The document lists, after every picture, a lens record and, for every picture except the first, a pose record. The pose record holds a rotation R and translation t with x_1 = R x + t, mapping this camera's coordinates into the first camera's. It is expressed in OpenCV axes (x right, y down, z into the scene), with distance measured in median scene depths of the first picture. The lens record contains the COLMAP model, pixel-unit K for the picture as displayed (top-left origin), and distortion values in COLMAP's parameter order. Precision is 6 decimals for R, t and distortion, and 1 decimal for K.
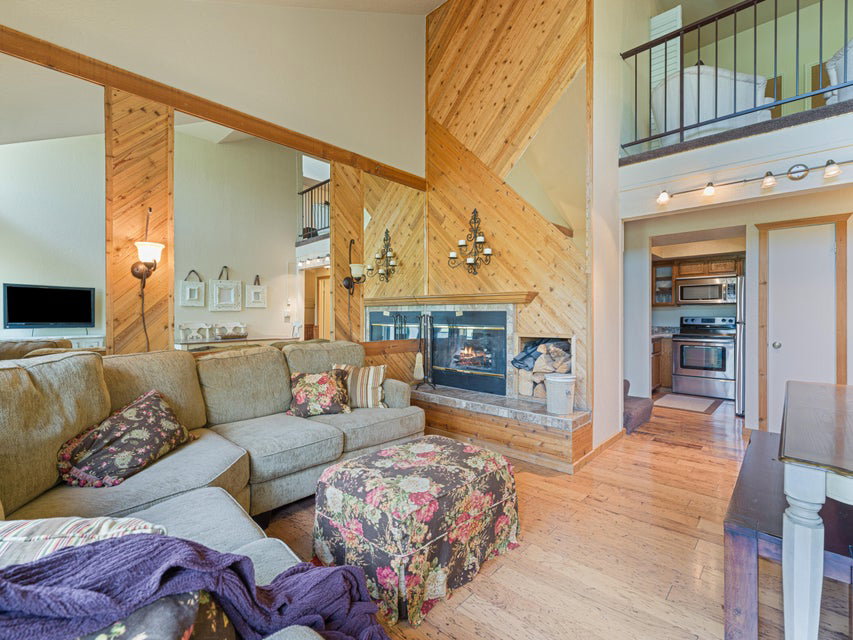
lens RADIAL K [[390.3, 0, 426.6], [0, 390.3, 319.2], [0, 0, 1]] dist [0.000750, 0.000458]
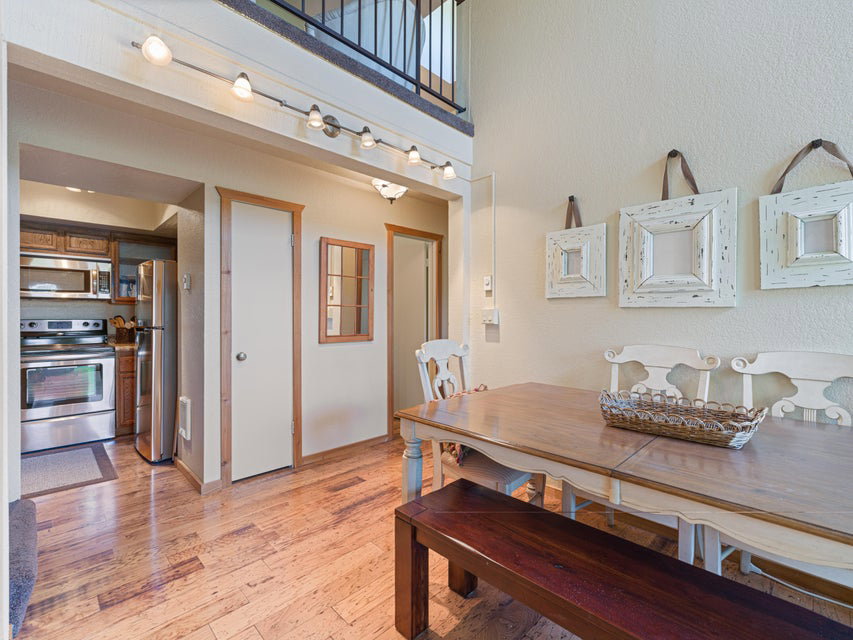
lens RADIAL K [[390.3, 0, 426.6], [0, 390.3, 319.2], [0, 0, 1]] dist [0.000750, 0.000458]
pose [[0.036113, -0.004994, 0.999335, 0.162796], [0.008190, 0.999955, 0.004701, -0.006585], [-0.999314, 0.008014, 0.036152, 0.616509]]
